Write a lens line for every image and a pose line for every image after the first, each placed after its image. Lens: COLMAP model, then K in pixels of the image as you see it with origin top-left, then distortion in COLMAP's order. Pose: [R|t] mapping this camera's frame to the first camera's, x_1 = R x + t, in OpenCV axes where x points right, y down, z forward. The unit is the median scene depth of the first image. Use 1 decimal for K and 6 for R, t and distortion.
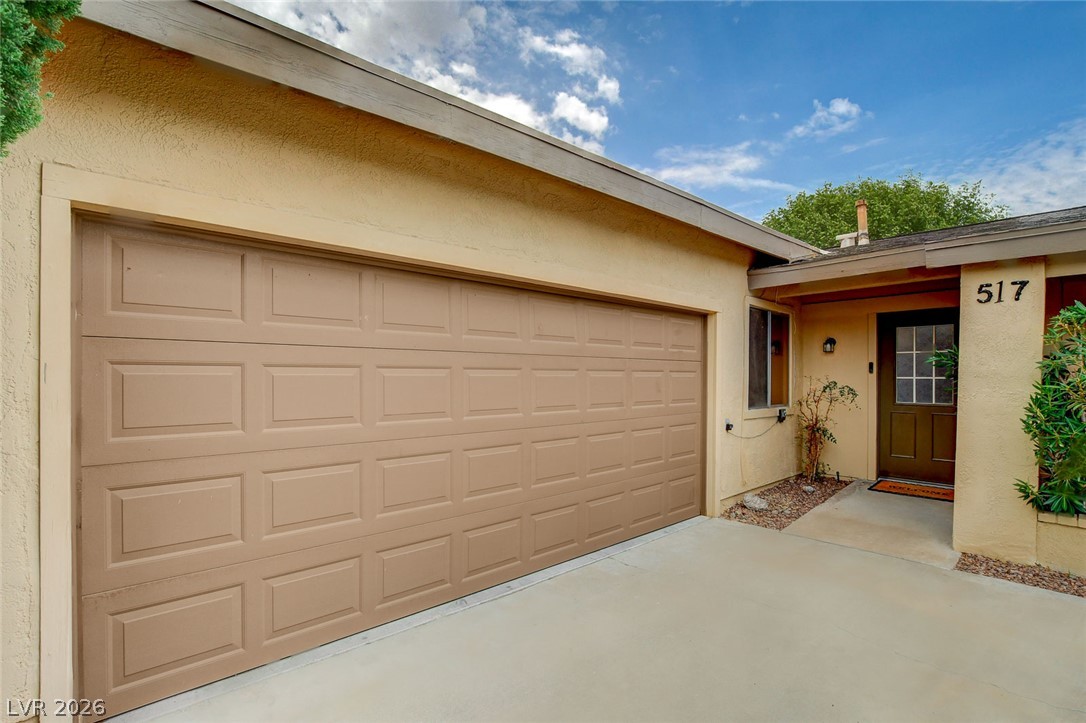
lens RADIAL K [[502.1, 0, 542.3], [0, 502.1, 371.0], [0, 0, 1]] dist [-0.013739, 0.000111]
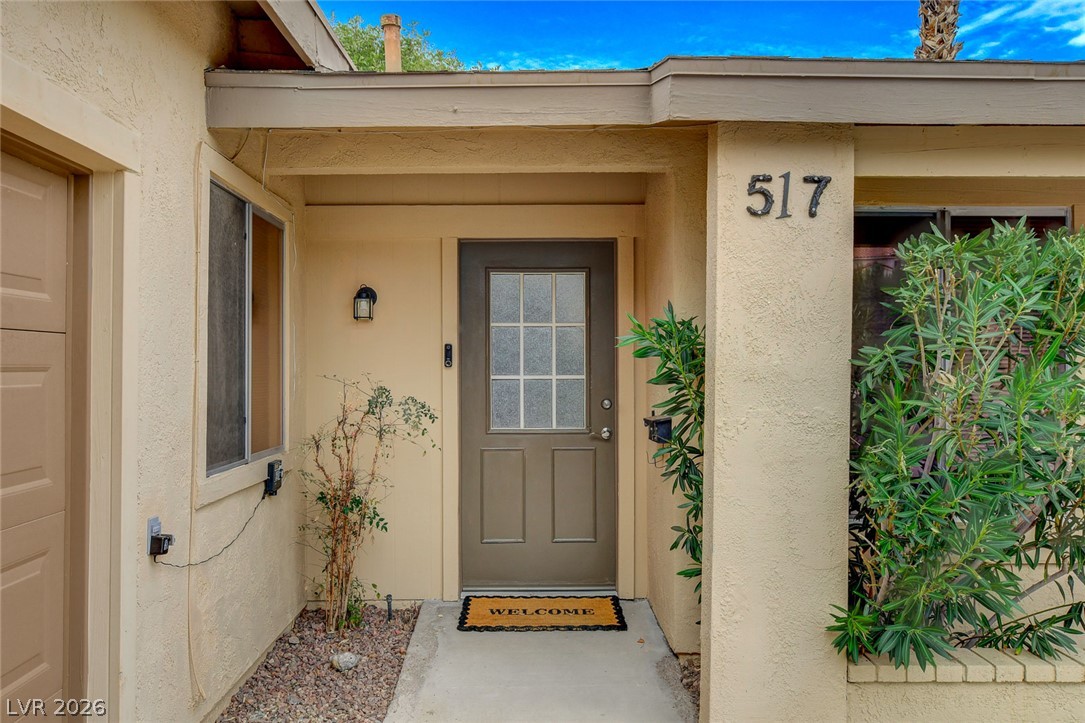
lens RADIAL K [[887.4, 0, 540.8], [0, 887.4, 359.7], [0, 0, 1]] dist [-0.004765, 0.000521]
pose [[0.655423, 0.000715, 0.755262, 0.100165], [-0.003696, 0.999991, 0.002260, -0.005238], [-0.755253, -0.004273, 0.655419, 0.414802]]
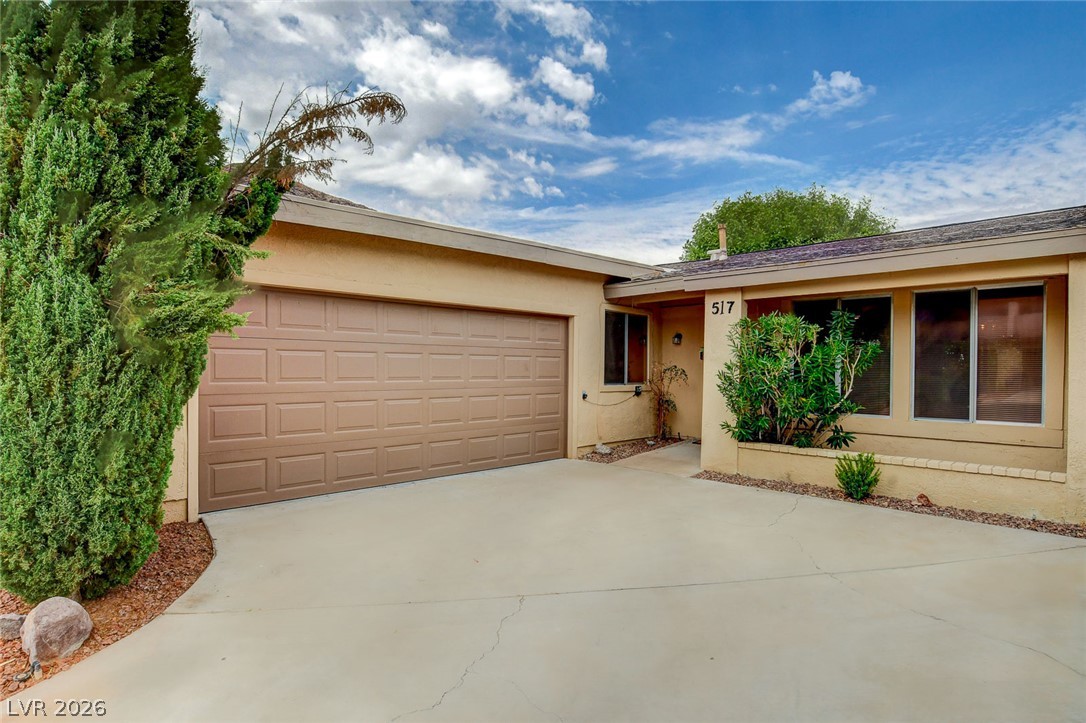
lens RADIAL K [[557.0, 0, 543.7], [0, 557.0, 367.0], [0, 0, 1]] dist [-0.026496, -0.000111]
pose [[0.999264, 0.003050, 0.038228, 0.177302], [-0.003303, 0.999973, 0.006562, 0.016739], [-0.038207, -0.006683, 0.999248, -0.523395]]
